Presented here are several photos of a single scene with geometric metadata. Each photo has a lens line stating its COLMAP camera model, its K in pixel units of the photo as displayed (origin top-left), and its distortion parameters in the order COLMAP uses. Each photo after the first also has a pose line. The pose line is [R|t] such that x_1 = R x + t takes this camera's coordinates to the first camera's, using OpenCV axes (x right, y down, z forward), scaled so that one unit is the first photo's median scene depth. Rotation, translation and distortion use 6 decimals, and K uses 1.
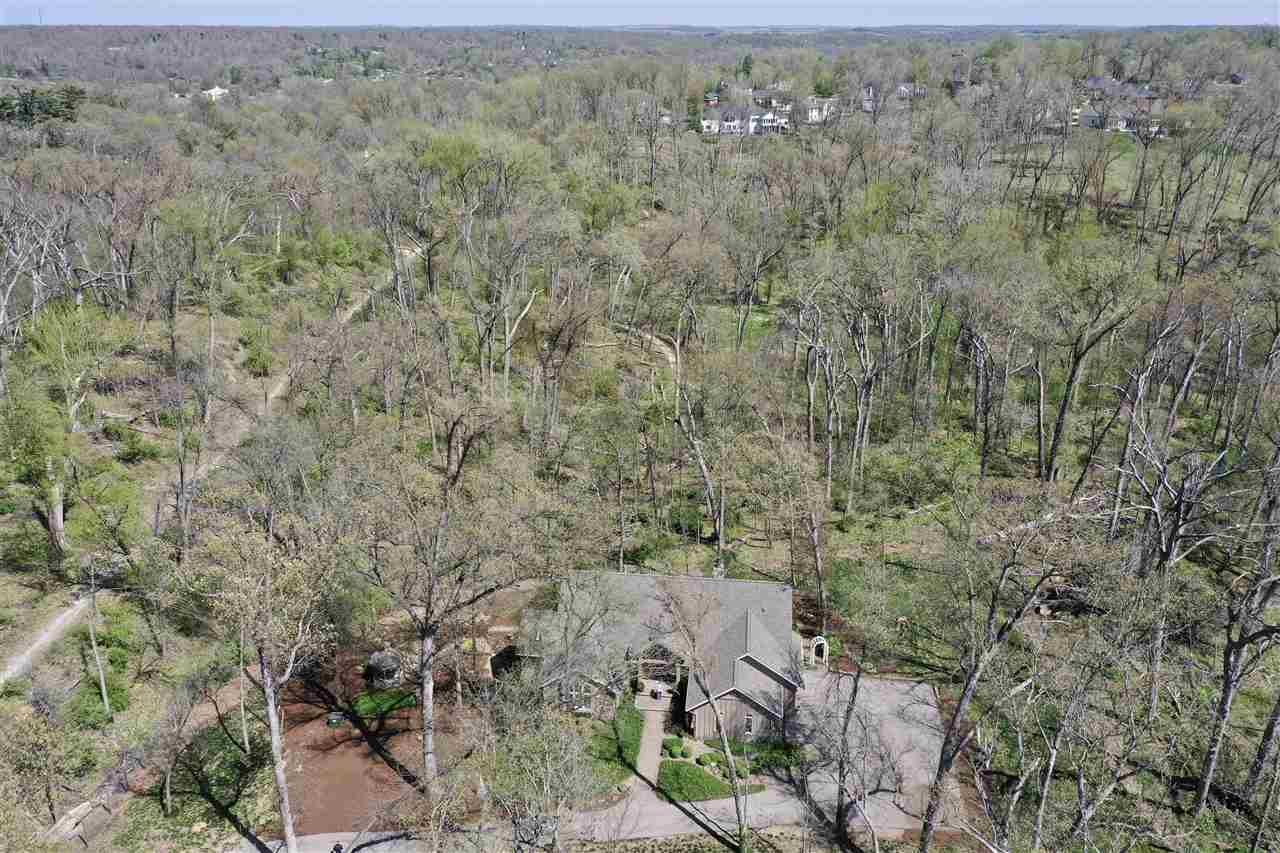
lens RADIAL K [[1001.0, 0, 642.3], [0, 1001.0, 426.2], [0, 0, 1]] dist [0.002960, -0.000099]
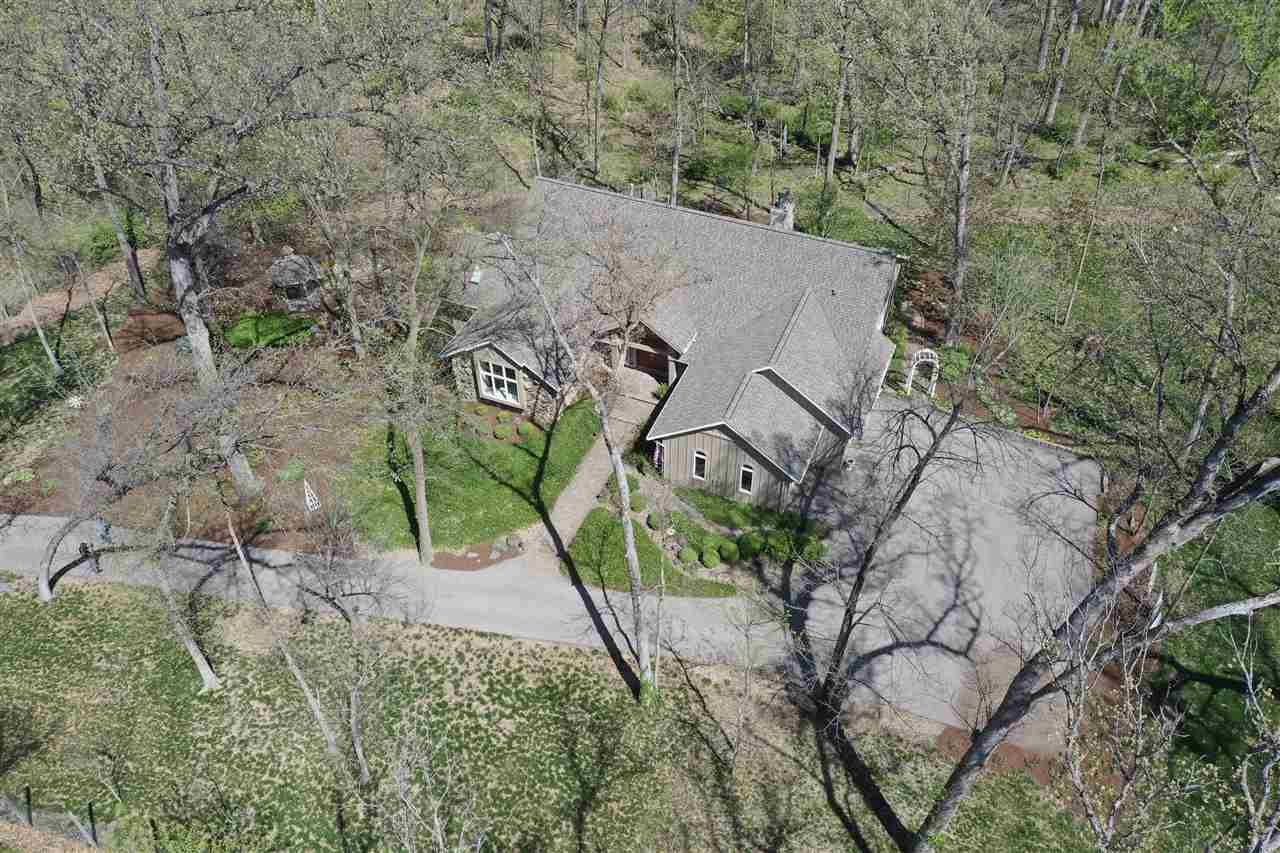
lens RADIAL K [[1001.0, 0, 637.6], [0, 1001.0, 422.9], [0, 0, 1]] dist [0.002960, -0.000099]
pose [[0.958354, 0.190541, -0.212722, 0.163562], [-0.096099, 0.916601, 0.388081, 0.040710], [0.268927, -0.351477, 0.896740, 0.456344]]
